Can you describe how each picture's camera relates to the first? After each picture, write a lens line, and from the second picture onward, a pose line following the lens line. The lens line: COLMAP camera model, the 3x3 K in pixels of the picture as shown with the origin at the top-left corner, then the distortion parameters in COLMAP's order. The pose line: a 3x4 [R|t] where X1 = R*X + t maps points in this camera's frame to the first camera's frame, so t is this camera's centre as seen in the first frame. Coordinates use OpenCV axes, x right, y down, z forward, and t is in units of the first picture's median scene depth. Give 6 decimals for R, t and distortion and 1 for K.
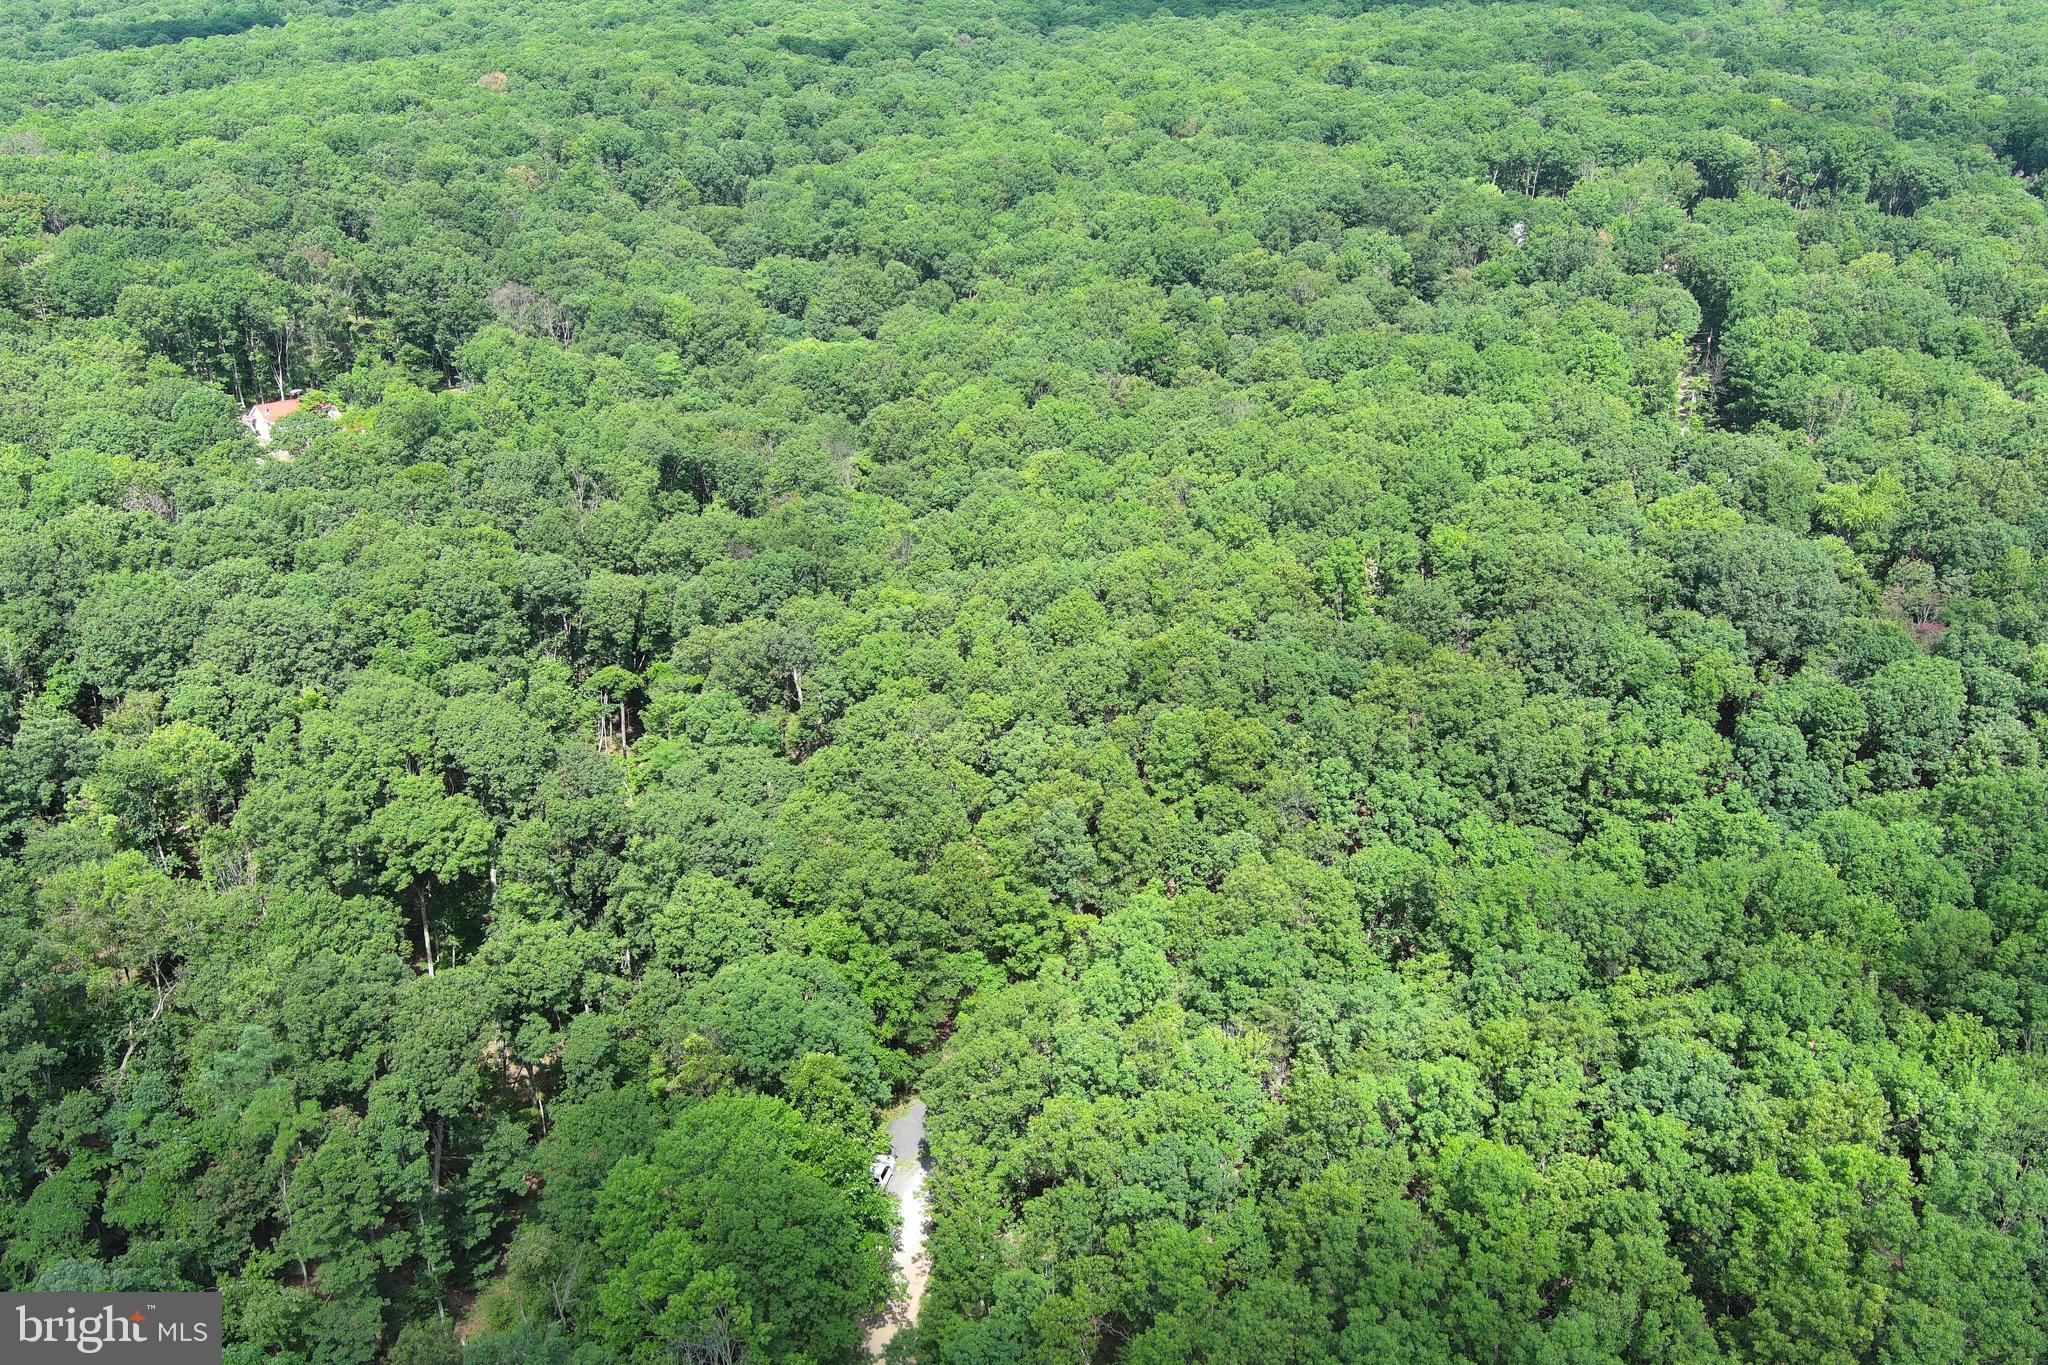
lens RADIAL K [[1590.4, 0, 1026.9], [0, 1590.4, 682.1], [0, 0, 1]] dist [0.023833, -0.015508]
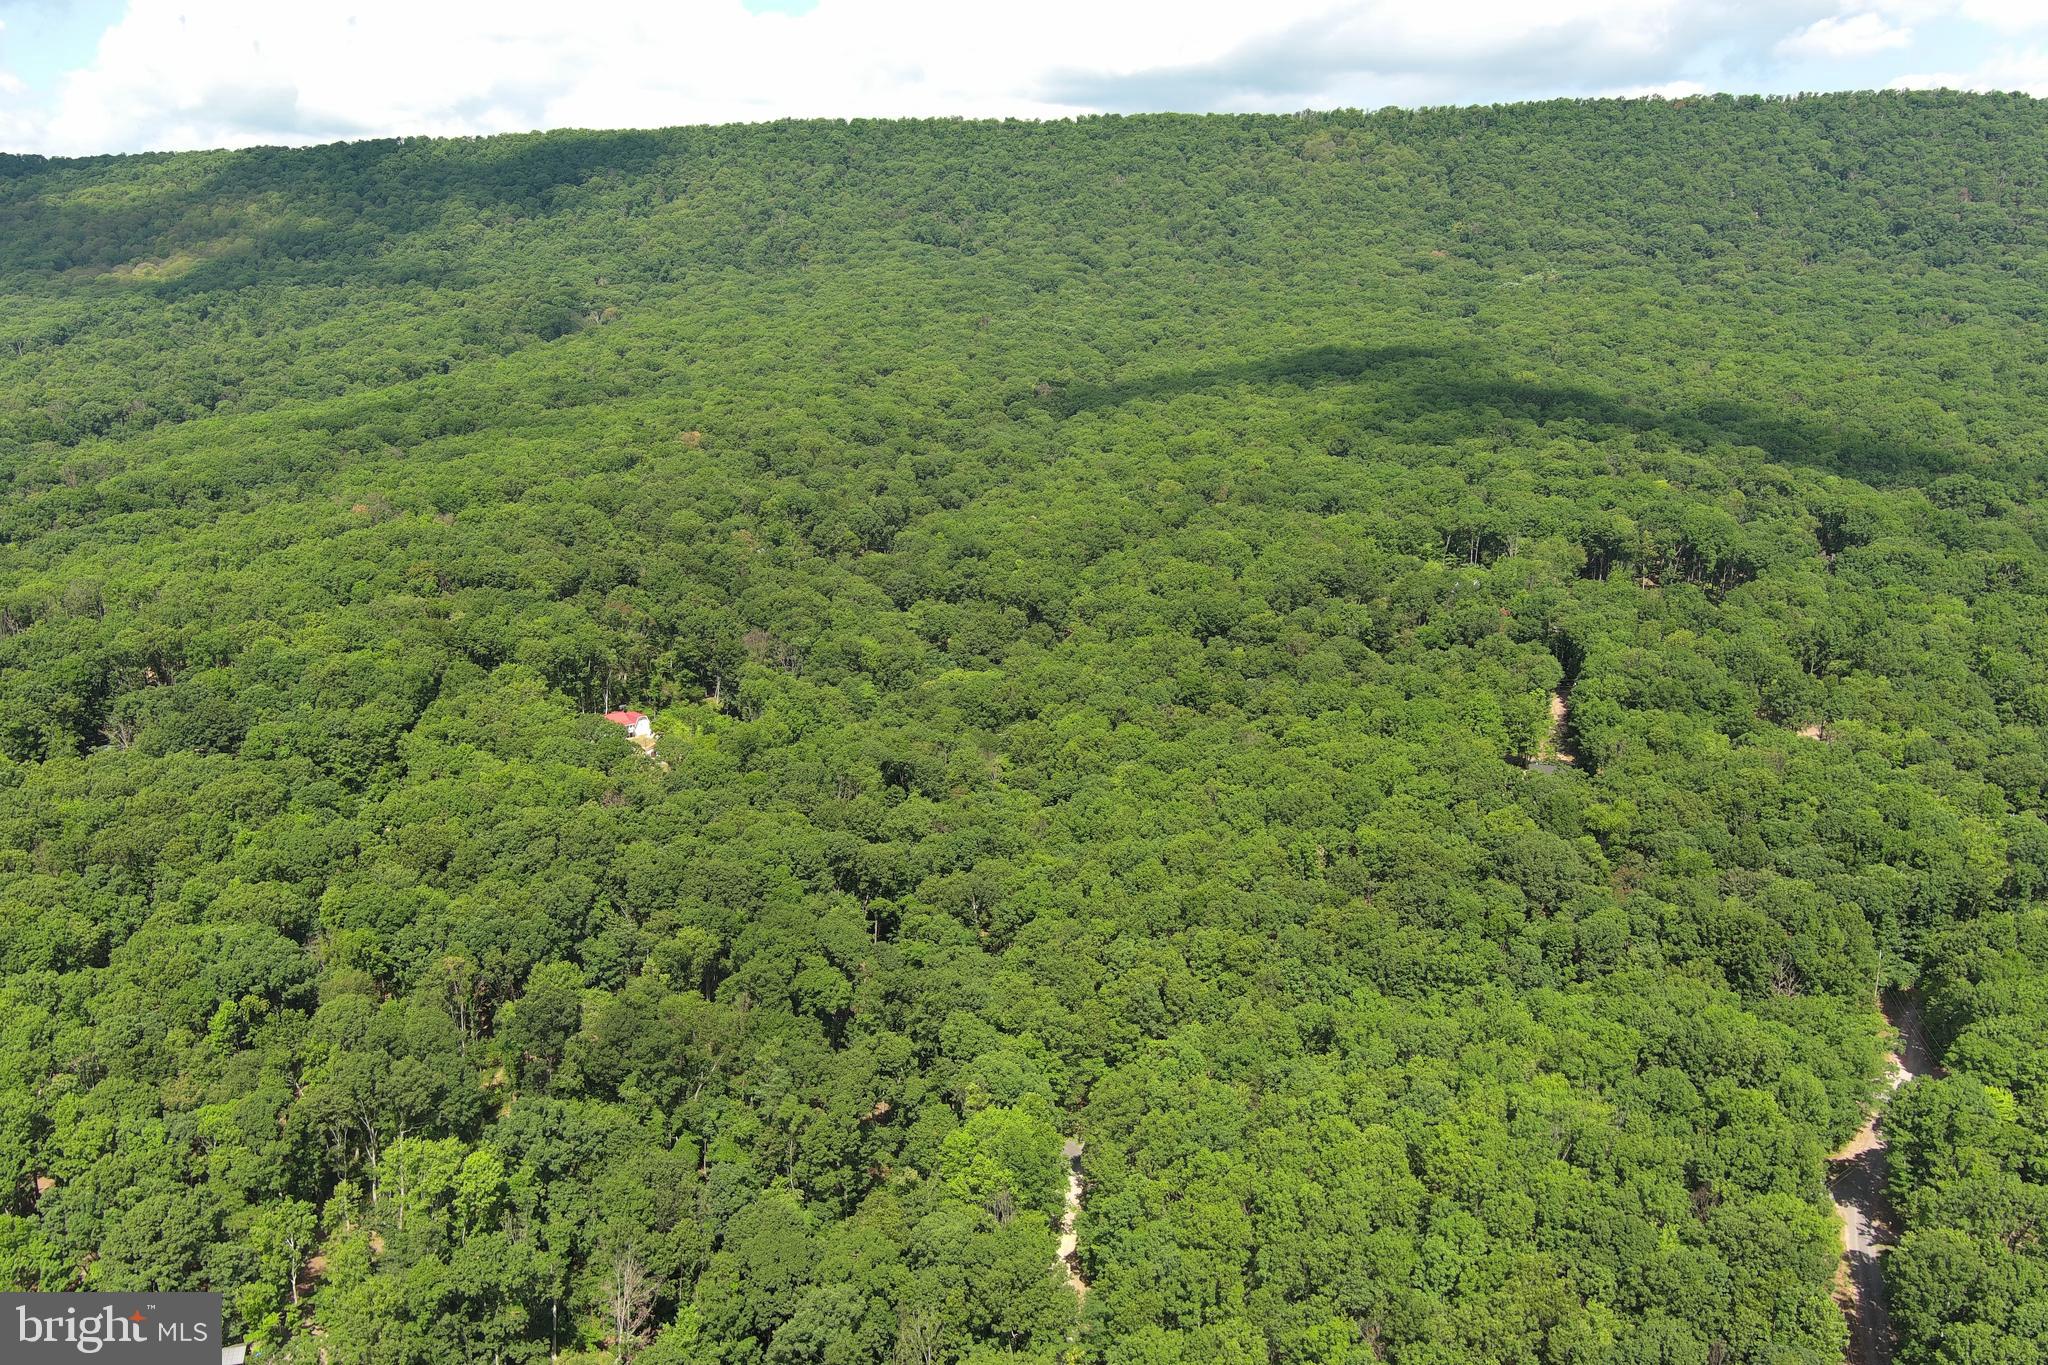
lens RADIAL K [[1590.4, 0, 1028.1], [0, 1590.4, 688.6], [0, 0, 1]] dist [0.023833, -0.015508]
pose [[0.999560, 0.014245, -0.026000, -0.060965], [-0.017618, 0.990760, -0.134479, -0.007232], [0.023845, 0.134878, 0.990575, -0.757519]]
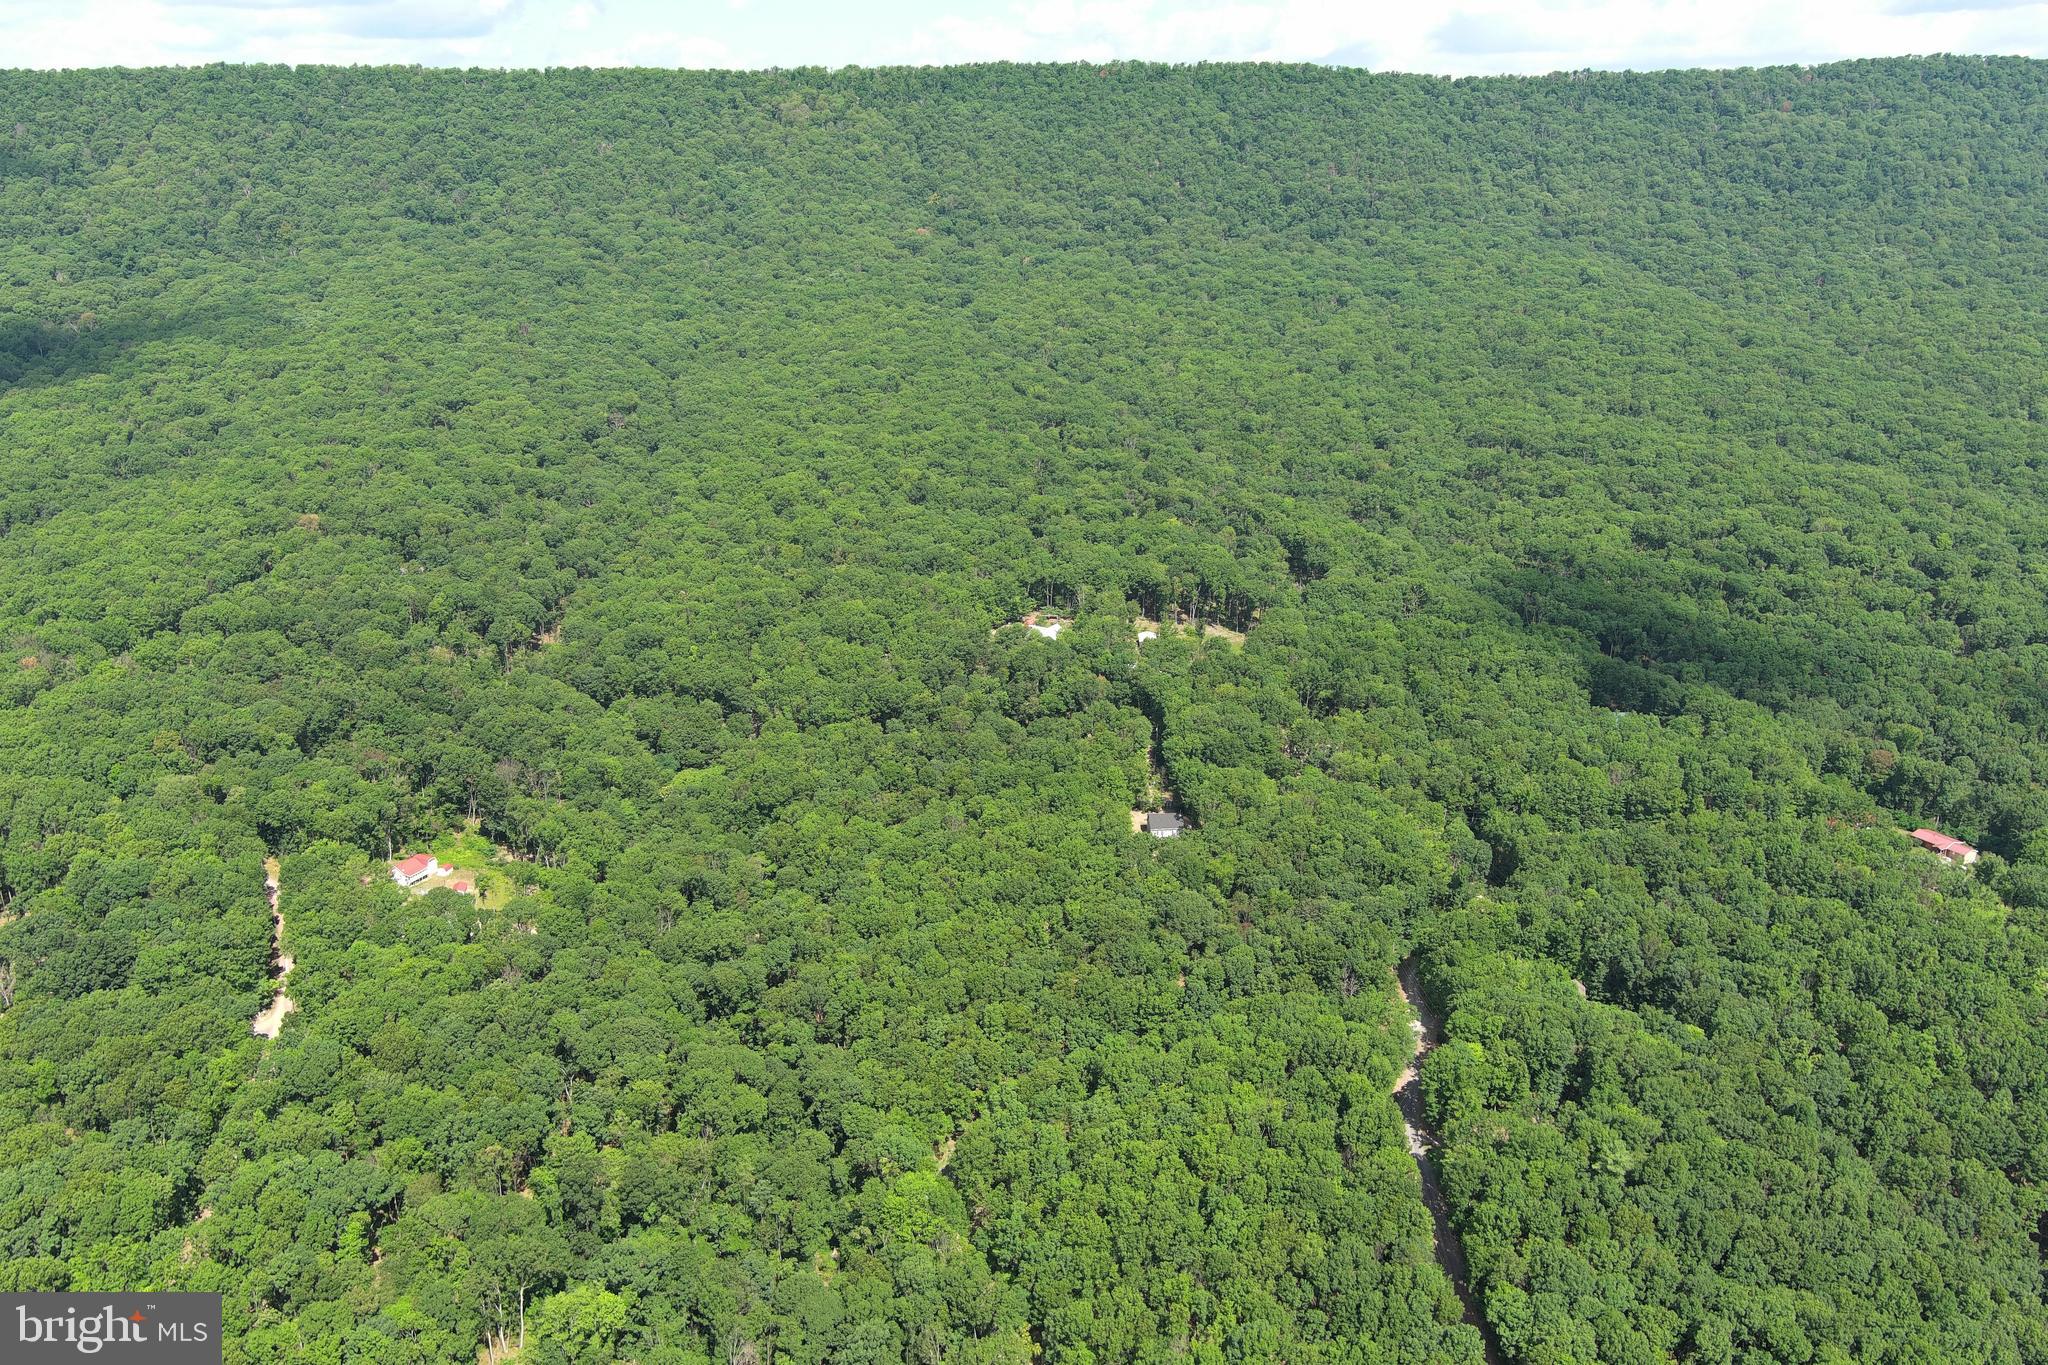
lens RADIAL K [[1590.4, 0, 1028.8], [0, 1590.4, 682.7], [0, 0, 1]] dist [0.023833, -0.015508]
pose [[0.947509, -0.103109, 0.302647, -0.526565], [0.116774, 0.992782, -0.027357, -0.385638], [-0.297641, 0.061263, 0.952710, -1.396150]]
